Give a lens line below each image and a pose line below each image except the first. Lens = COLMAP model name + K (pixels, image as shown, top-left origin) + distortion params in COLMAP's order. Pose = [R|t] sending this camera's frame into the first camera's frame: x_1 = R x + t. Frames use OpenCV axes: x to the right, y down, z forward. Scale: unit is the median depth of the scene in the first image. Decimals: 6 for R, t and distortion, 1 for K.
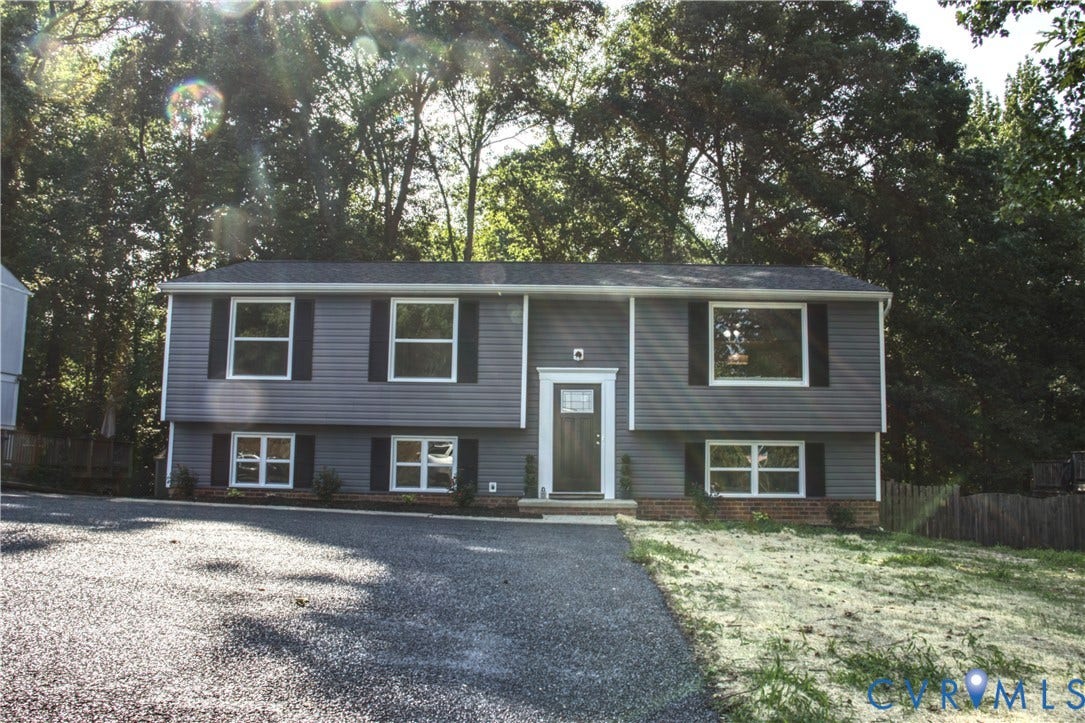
lens RADIAL K [[882.9, 0, 545.3], [0, 882.9, 374.5], [0, 0, 1]] dist [-0.174596, 0.152233]
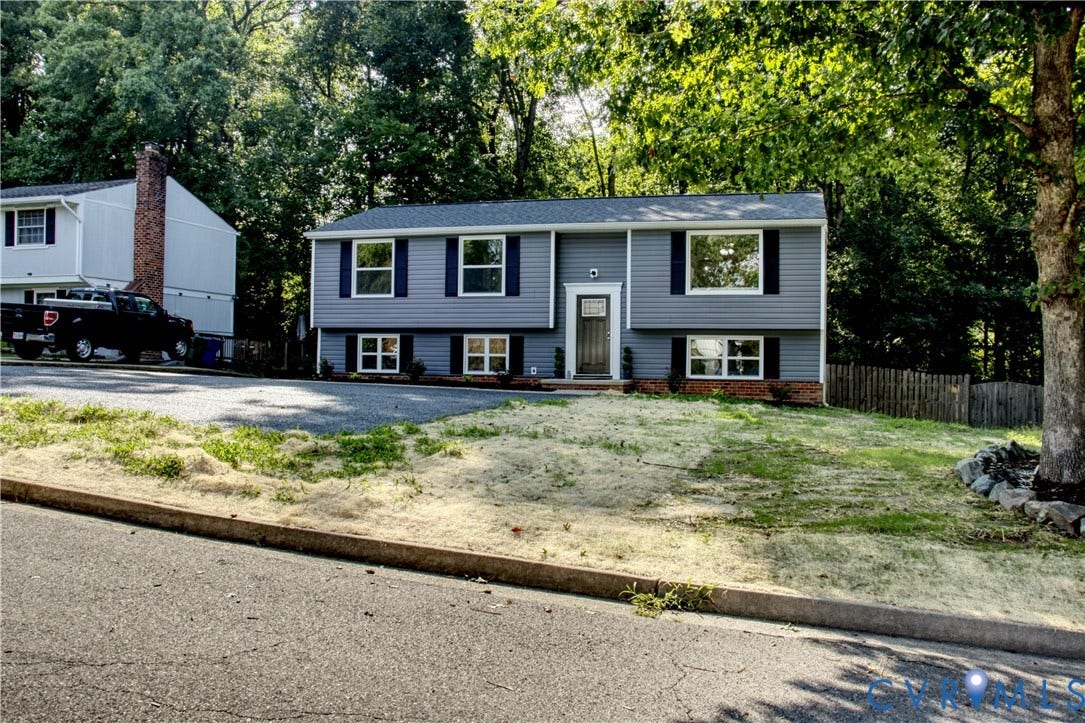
lens RADIAL K [[882.9, 0, 545.3], [0, 882.9, 374.5], [0, 0, 1]] dist [-0.174596, 0.152233]
pose [[0.970227, 0.000109, -0.242196, 0.296512], [0.028110, 0.993191, 0.113054, -0.023126], [0.240559, -0.116496, 0.963618, -0.340873]]
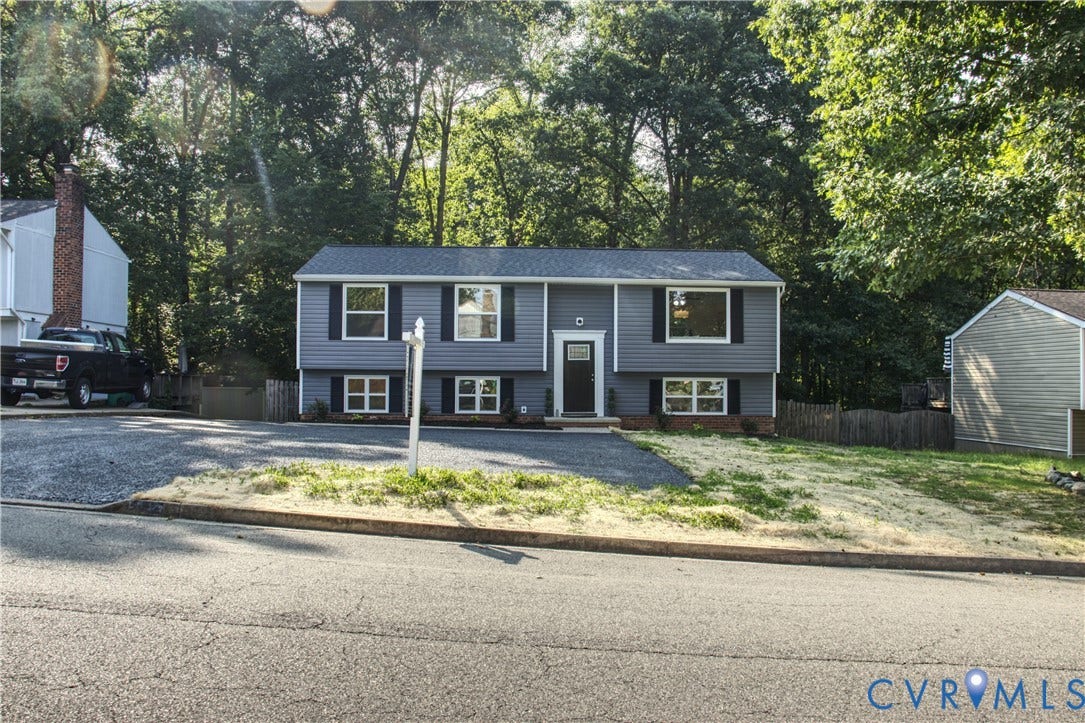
lens RADIAL K [[882.9, 0, 545.3], [0, 882.9, 374.5], [0, 0, 1]] dist [-0.174596, 0.152233]
pose [[0.996980, -0.008733, 0.077169, -0.140175], [0.000942, 0.994945, 0.100419, -0.085153], [-0.077656, -0.100043, 0.991948, -0.506302]]
